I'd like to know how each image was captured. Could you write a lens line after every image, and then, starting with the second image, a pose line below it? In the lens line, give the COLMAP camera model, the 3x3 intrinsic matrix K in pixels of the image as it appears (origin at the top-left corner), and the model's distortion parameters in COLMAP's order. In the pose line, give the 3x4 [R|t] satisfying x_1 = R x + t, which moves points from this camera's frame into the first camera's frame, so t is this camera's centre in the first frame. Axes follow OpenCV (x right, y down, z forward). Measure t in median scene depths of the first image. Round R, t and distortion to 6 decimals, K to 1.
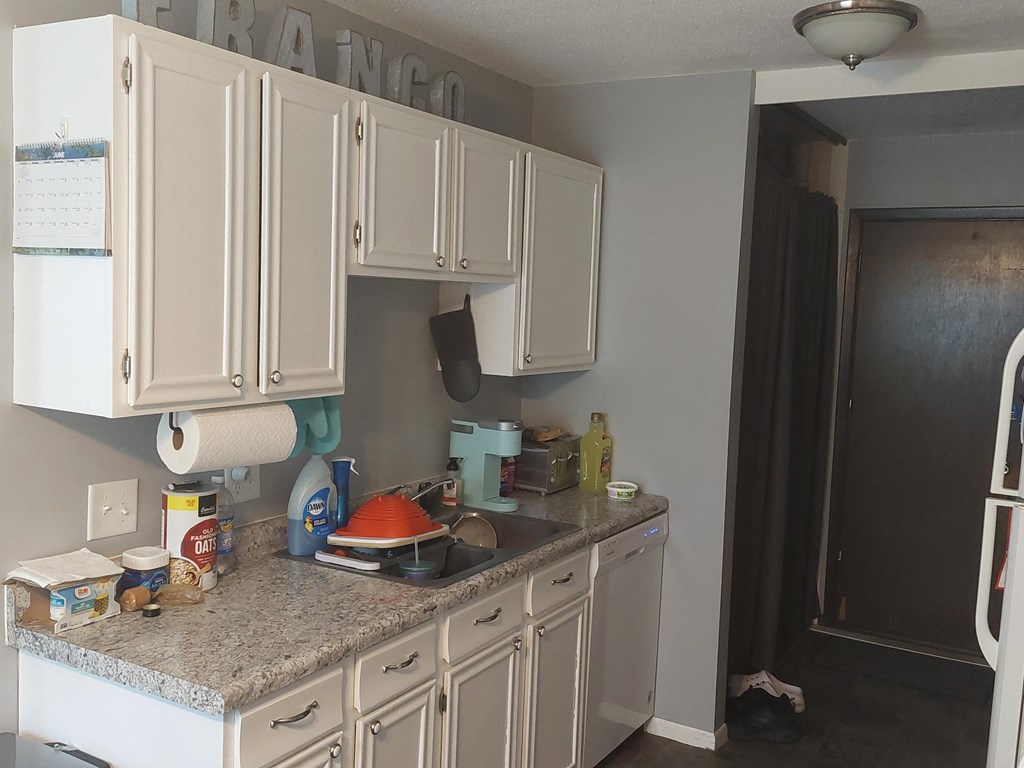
lens RADIAL K [[985.4, 0, 515.3], [0, 985.4, 387.9], [0, 0, 1]] dist [0.079870, -0.126928]
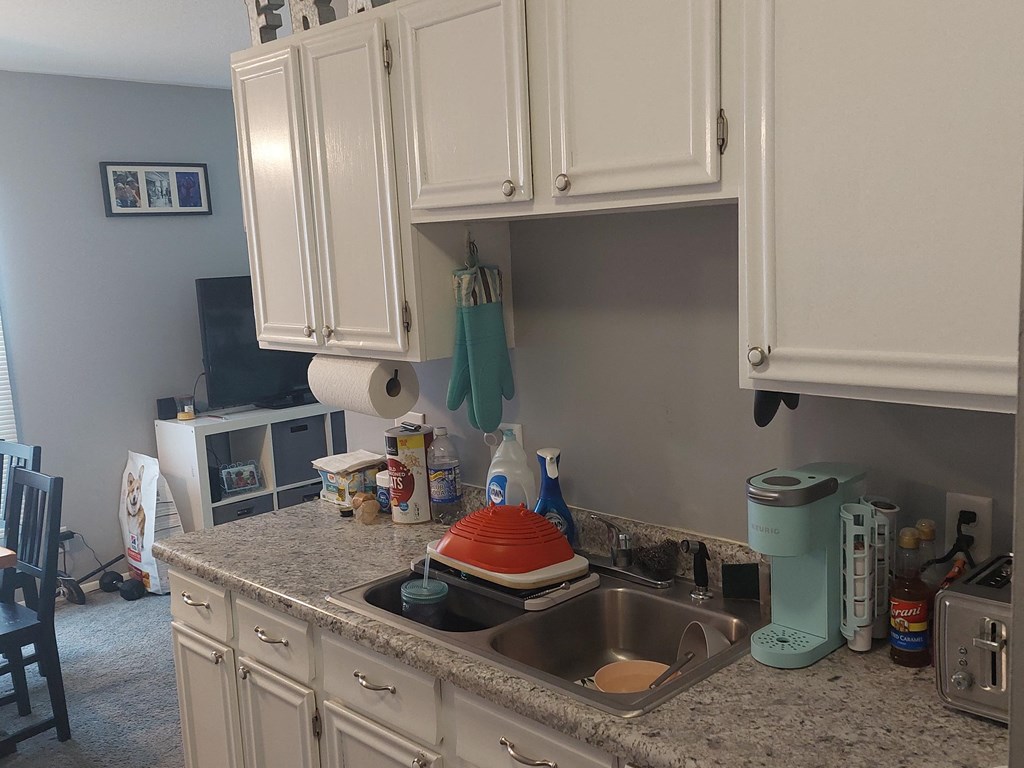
lens RADIAL K [[985.4, 0, 515.3], [0, 985.4, 387.9], [0, 0, 1]] dist [0.079870, -0.126928]
pose [[-0.250855, 0.121650, -0.960350, 0.688576], [-0.052243, 0.988925, 0.138917, -0.102020], [0.966614, 0.085020, -0.241722, 1.380006]]
